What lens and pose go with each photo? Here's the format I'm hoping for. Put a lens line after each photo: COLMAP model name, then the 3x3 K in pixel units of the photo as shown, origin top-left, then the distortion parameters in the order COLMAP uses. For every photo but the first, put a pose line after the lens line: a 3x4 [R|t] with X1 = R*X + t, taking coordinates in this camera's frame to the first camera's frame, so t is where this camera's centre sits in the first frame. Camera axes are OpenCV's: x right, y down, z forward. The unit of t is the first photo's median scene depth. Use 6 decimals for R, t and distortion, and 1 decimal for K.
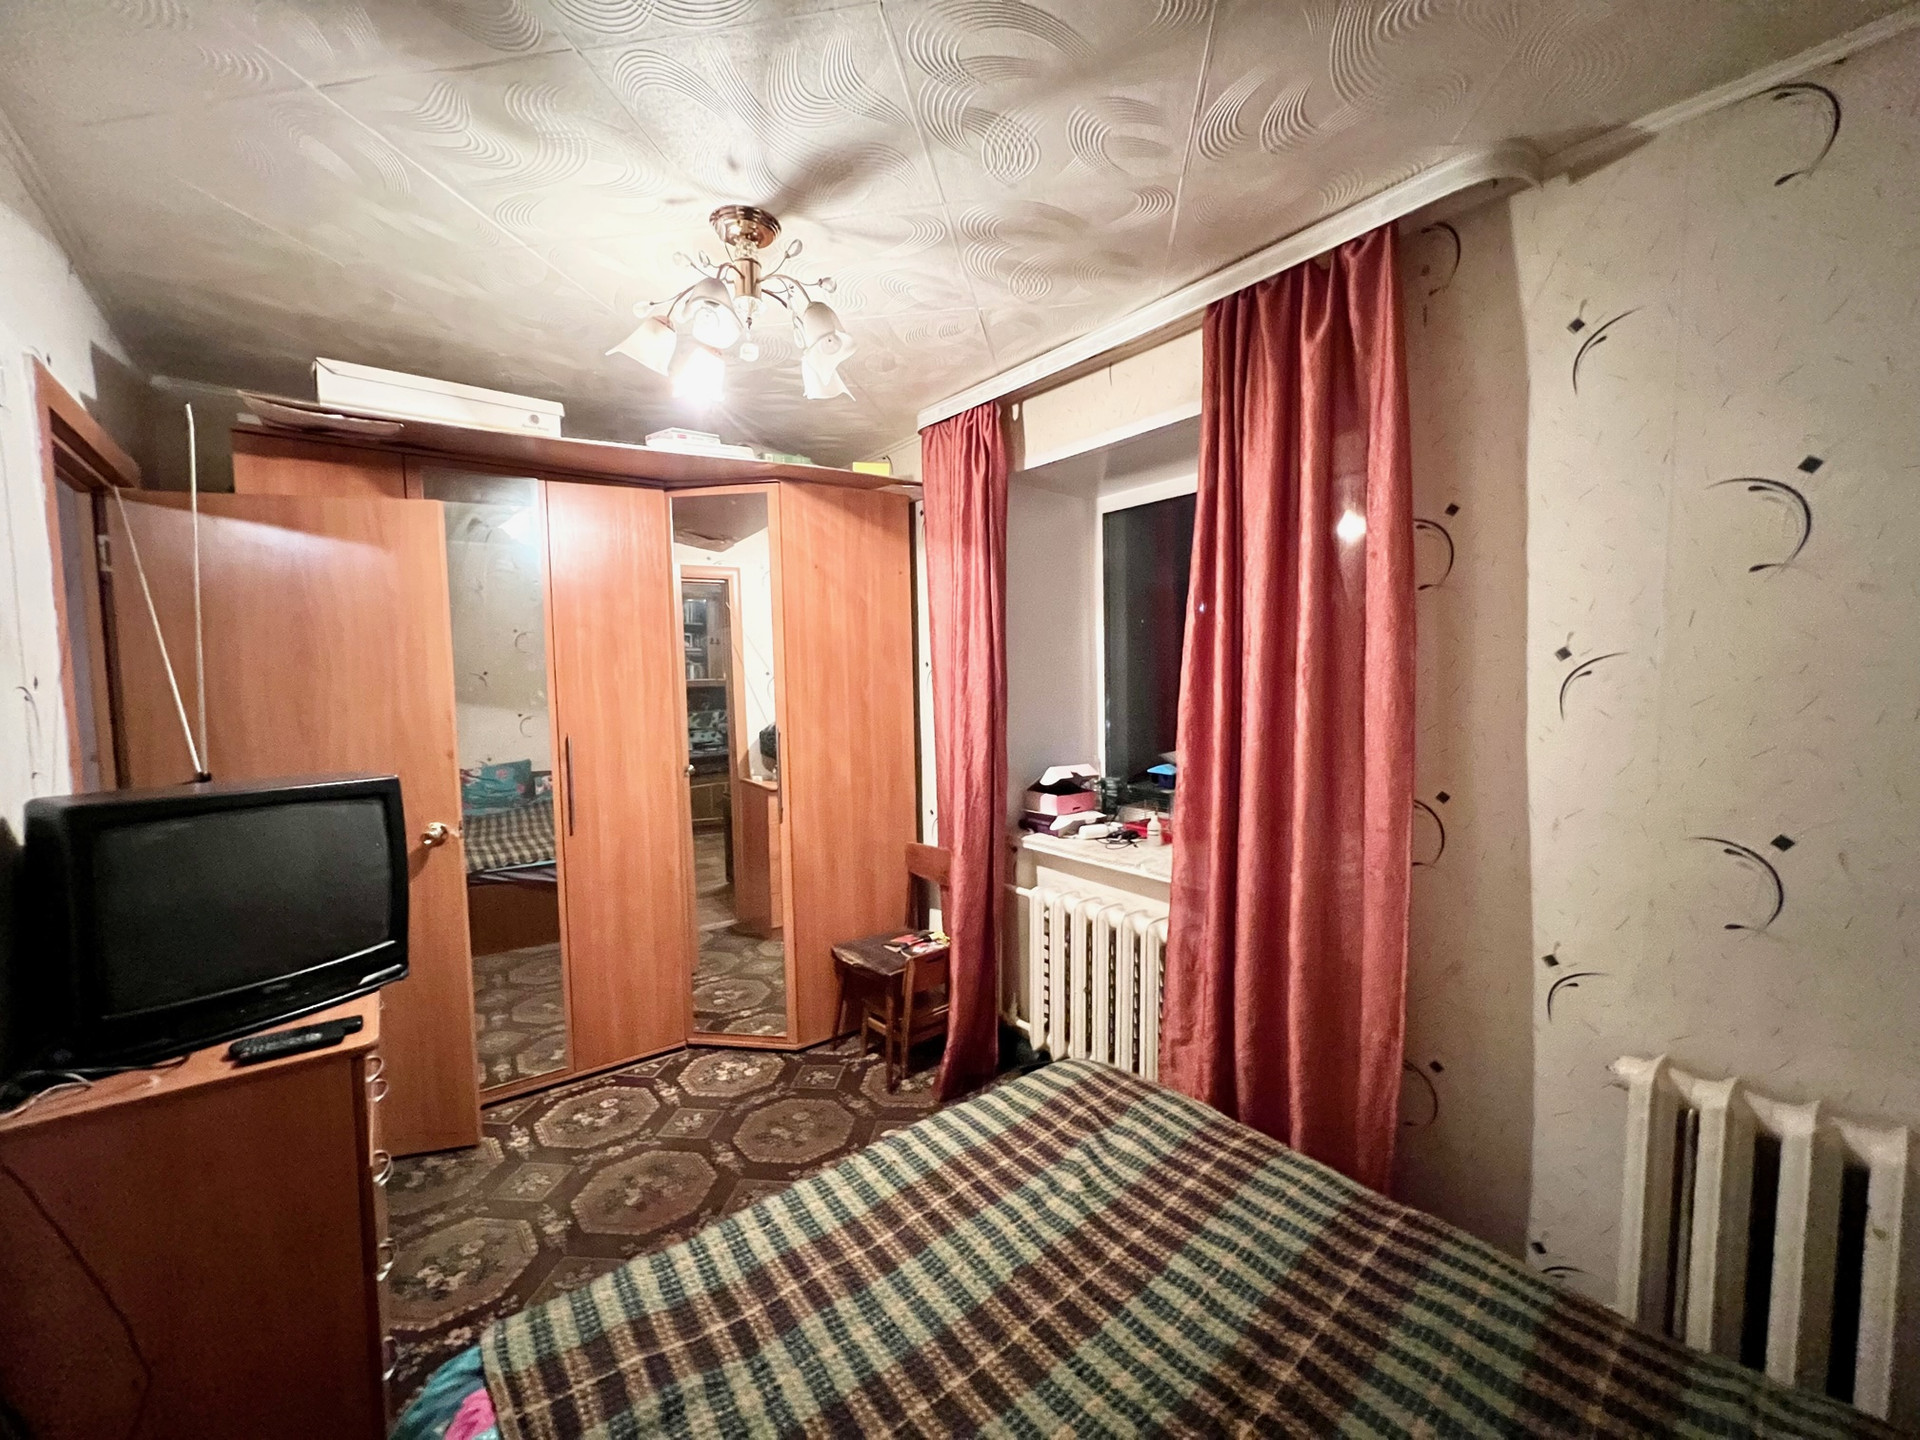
lens RADIAL K [[762.9, 0, 962.6], [0, 762.9, 723.5], [0, 0, 1]] dist [-0.002147, -0.000731]
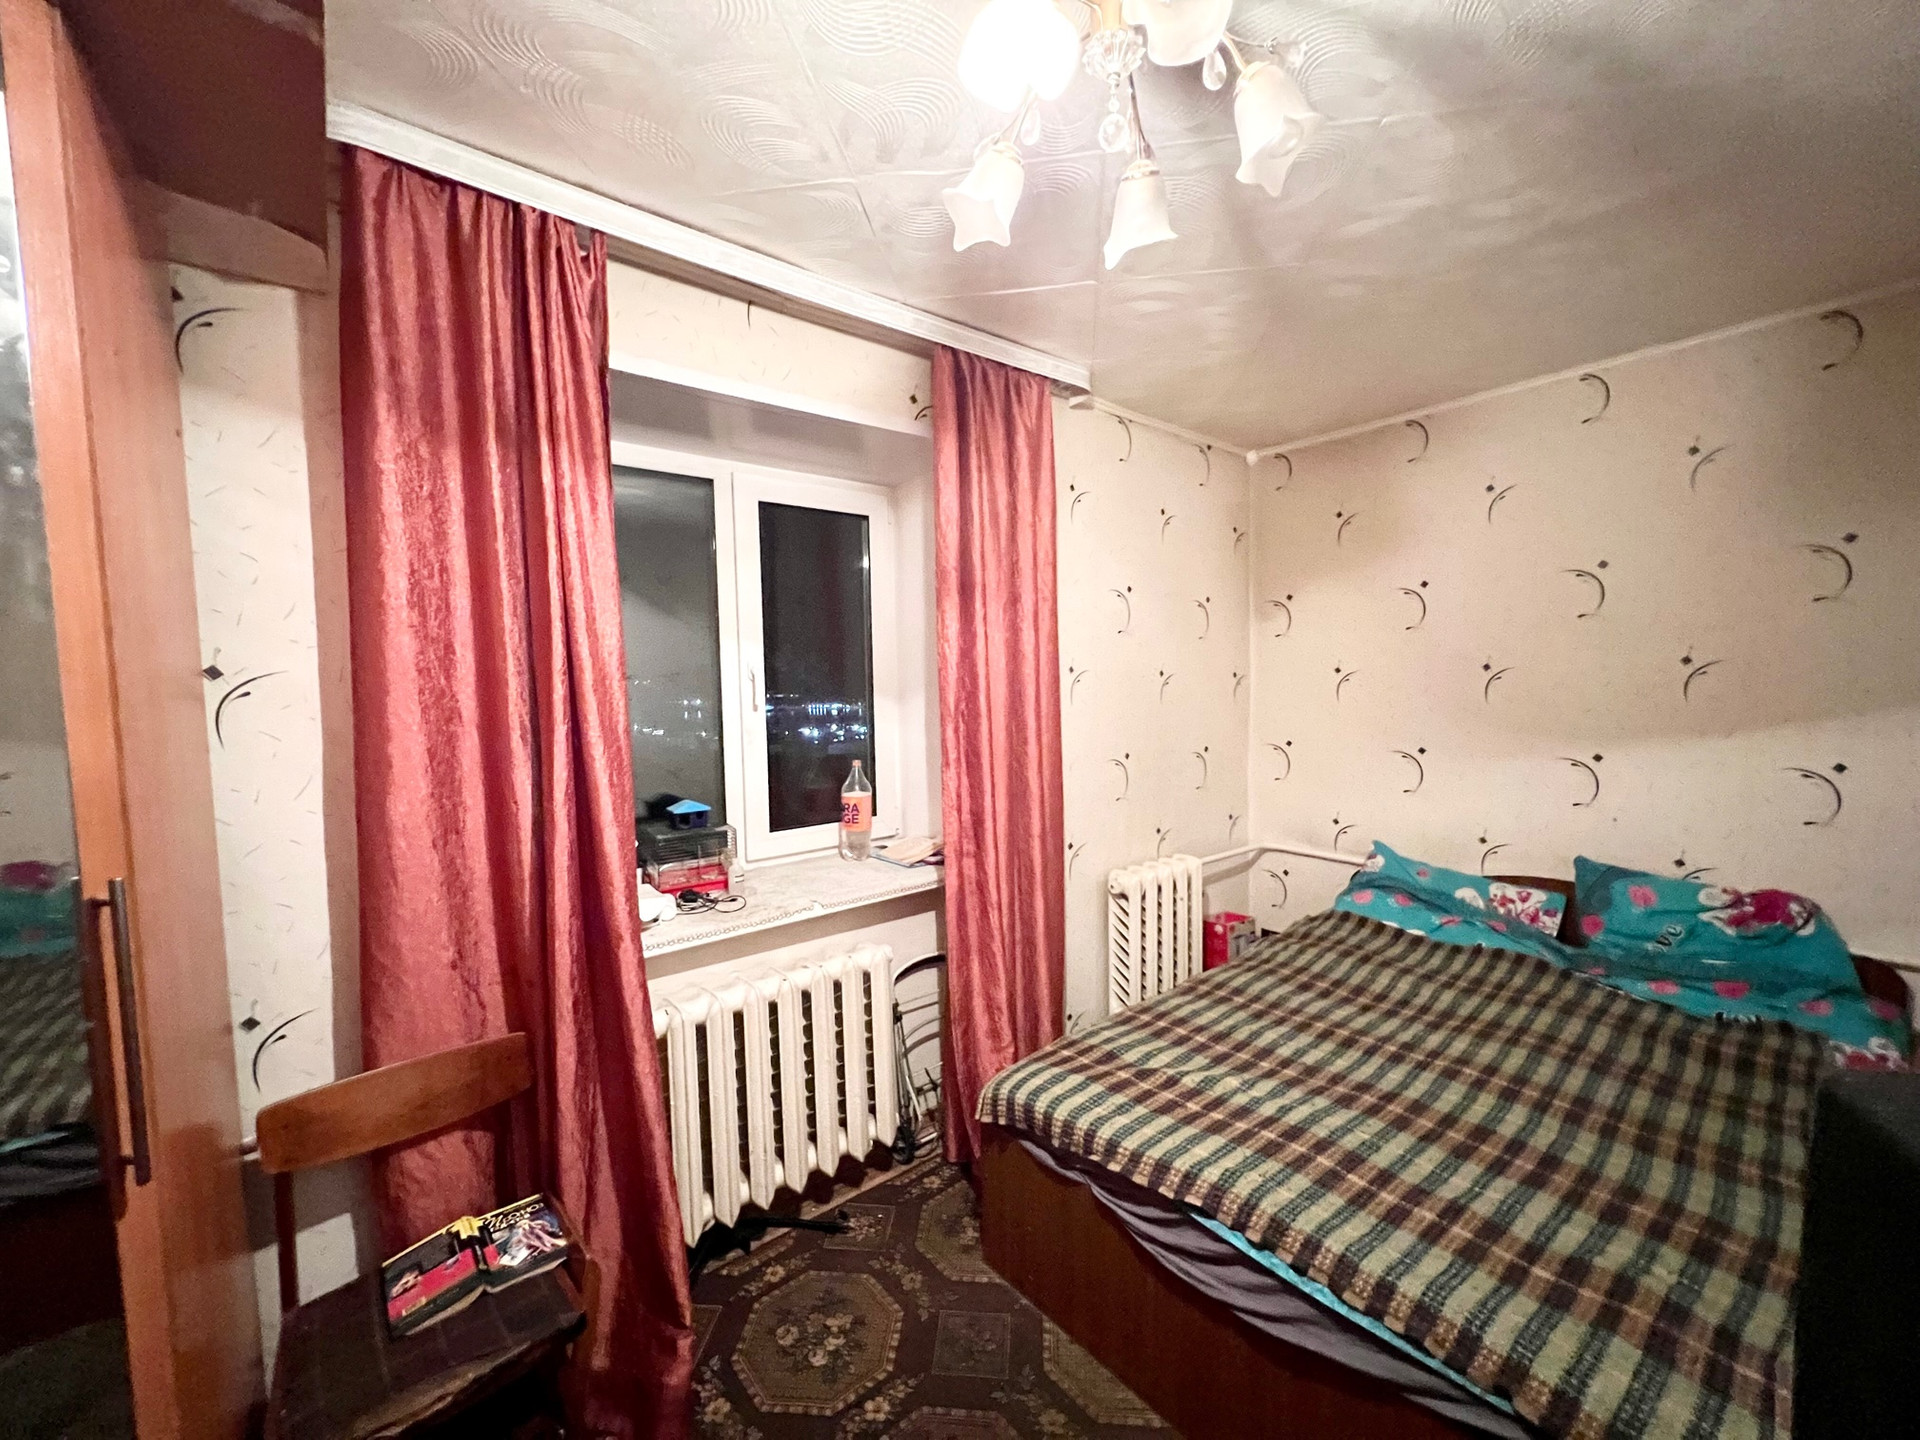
lens RADIAL K [[762.9, 0, 962.6], [0, 762.9, 723.5], [0, 0, 1]] dist [-0.002147, -0.000731]
pose [[-0.013013, -0.046131, 0.998851, -0.997299], [0.086909, 0.995103, 0.047090, -0.074237], [-0.996131, 0.087422, -0.008940, 1.298216]]
